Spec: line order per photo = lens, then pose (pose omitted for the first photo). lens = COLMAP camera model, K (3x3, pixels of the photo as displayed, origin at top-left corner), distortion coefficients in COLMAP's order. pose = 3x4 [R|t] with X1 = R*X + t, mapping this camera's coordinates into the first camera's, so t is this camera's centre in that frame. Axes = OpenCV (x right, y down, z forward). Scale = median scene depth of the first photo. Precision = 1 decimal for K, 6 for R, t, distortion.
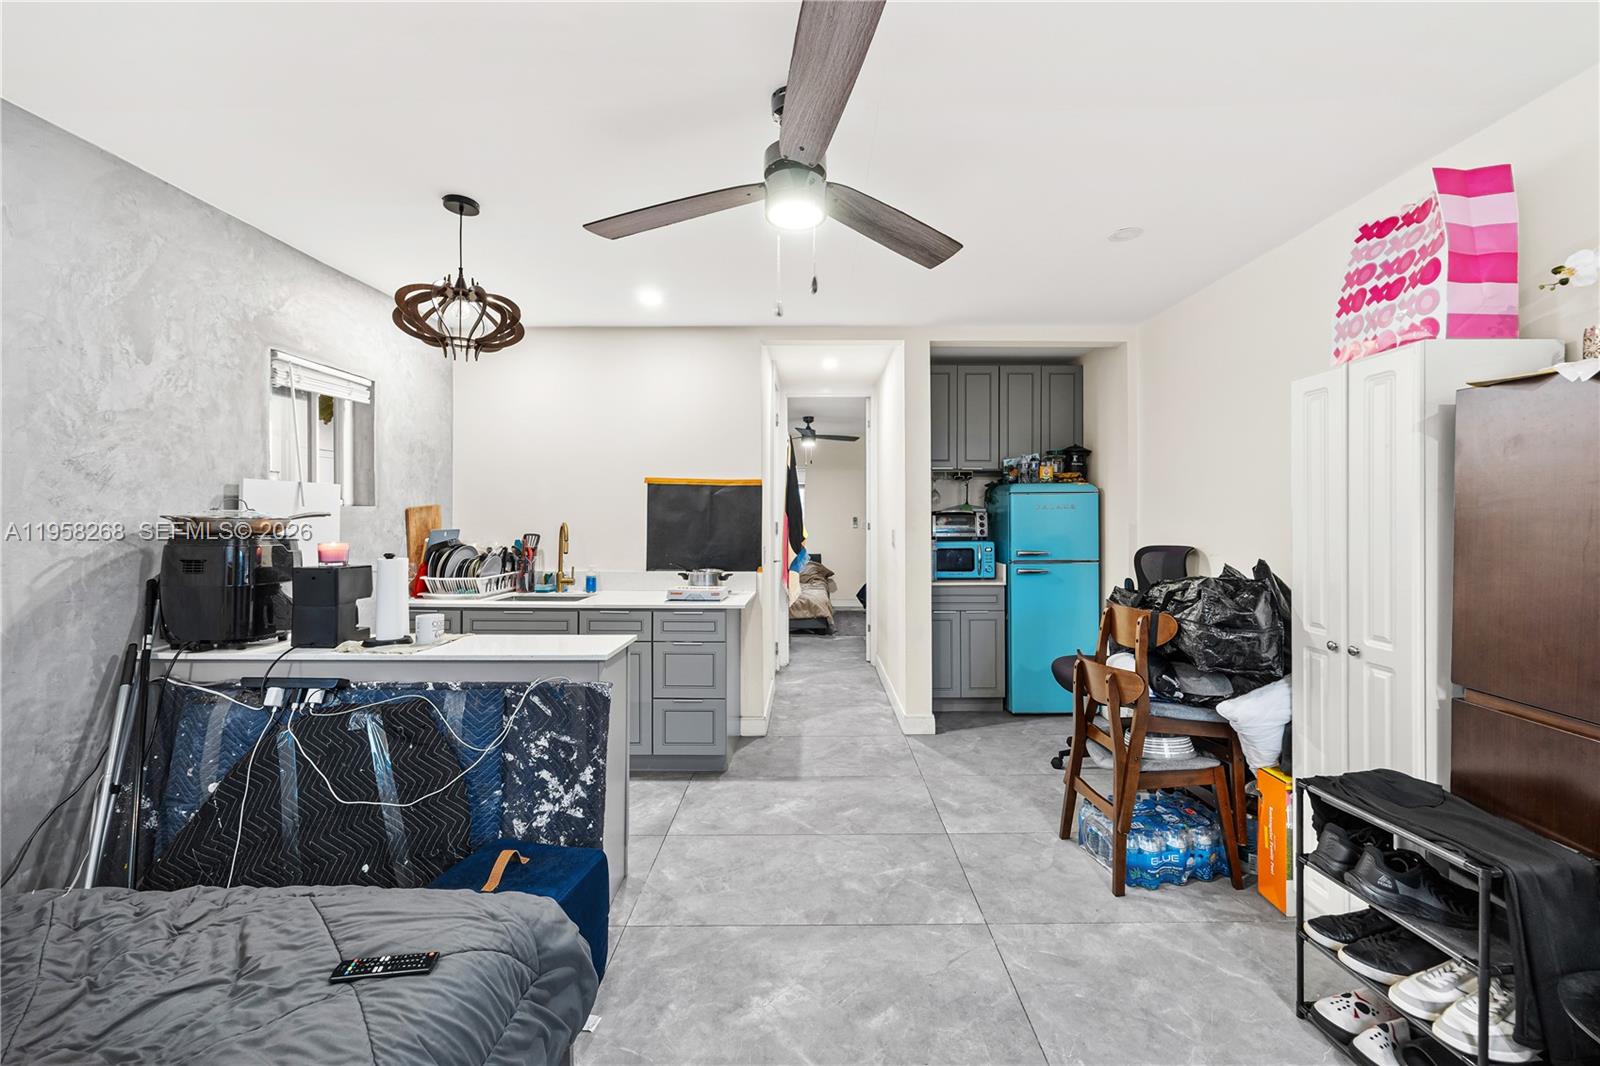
lens RADIAL K [[638.2, 0, 804.6], [0, 638.2, 528.8], [0, 0, 1]] dist [-0.004303, -0.000536]
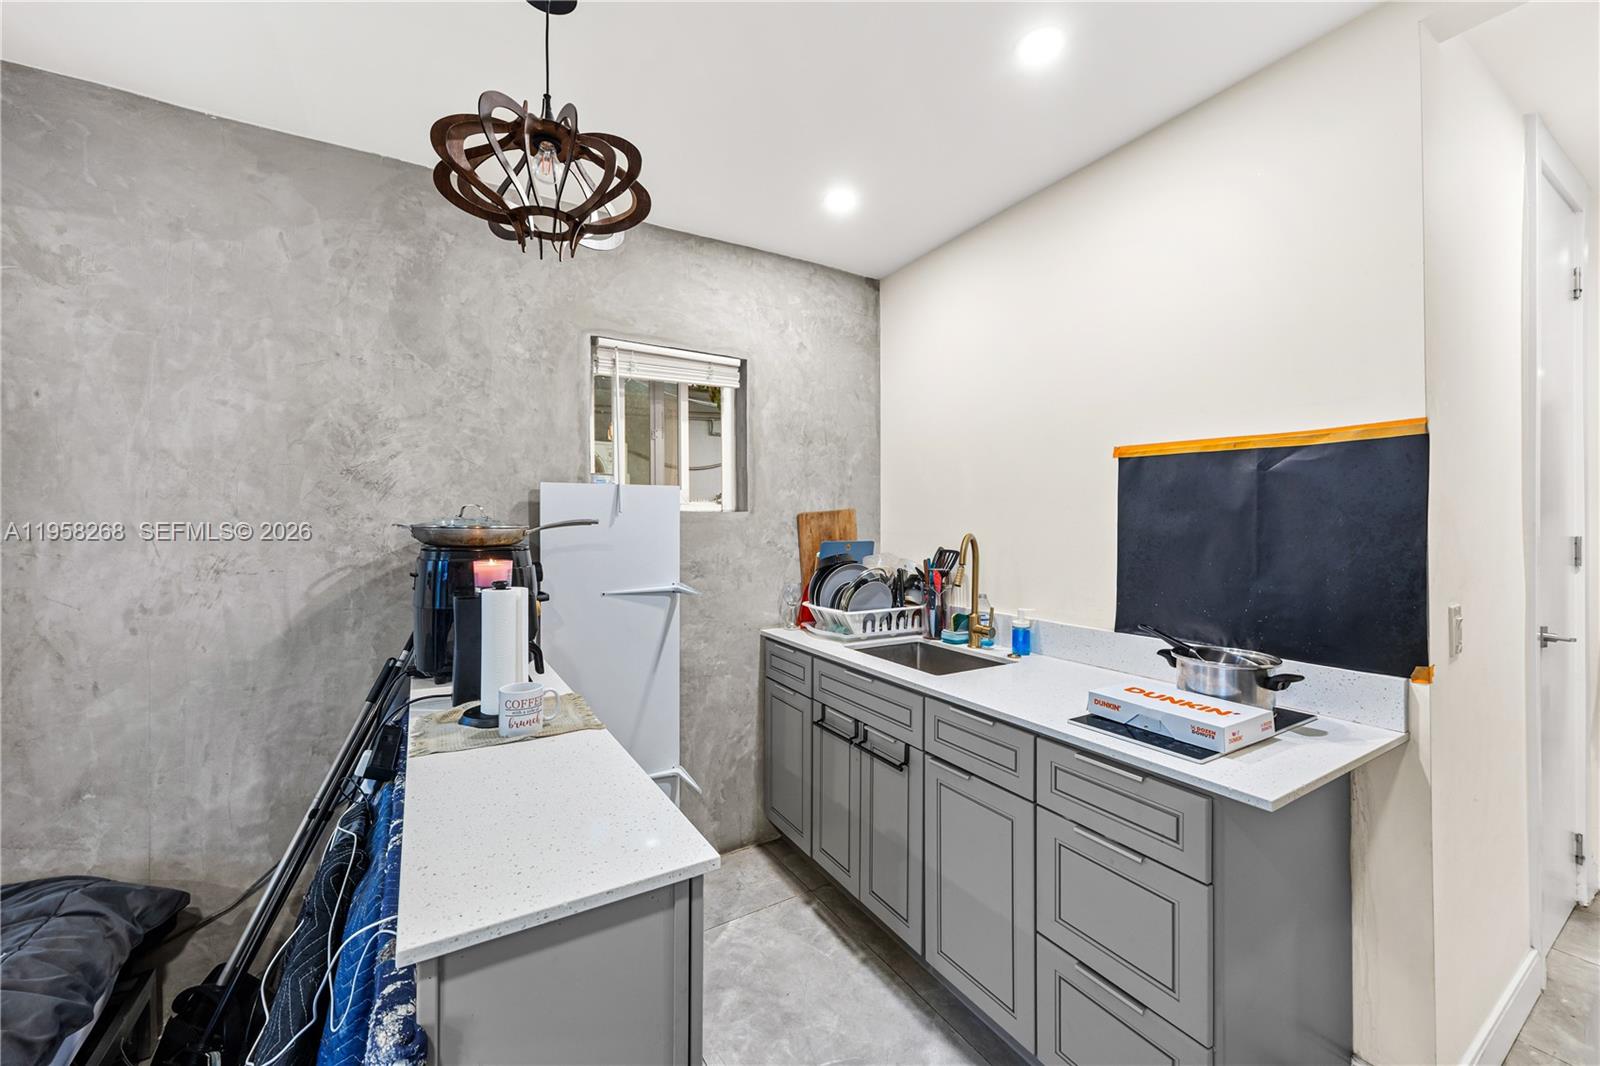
lens RADIAL K [[618.2, 0, 826.3], [0, 618.2, 520.8], [0, 0, 1]] dist [-0.002635, -0.000475]
pose [[0.538654, -0.005157, -0.842511, 0.069048], [-0.014492, 0.999777, -0.015385, -0.018417], [0.842403, 0.020497, 0.538459, 0.923337]]
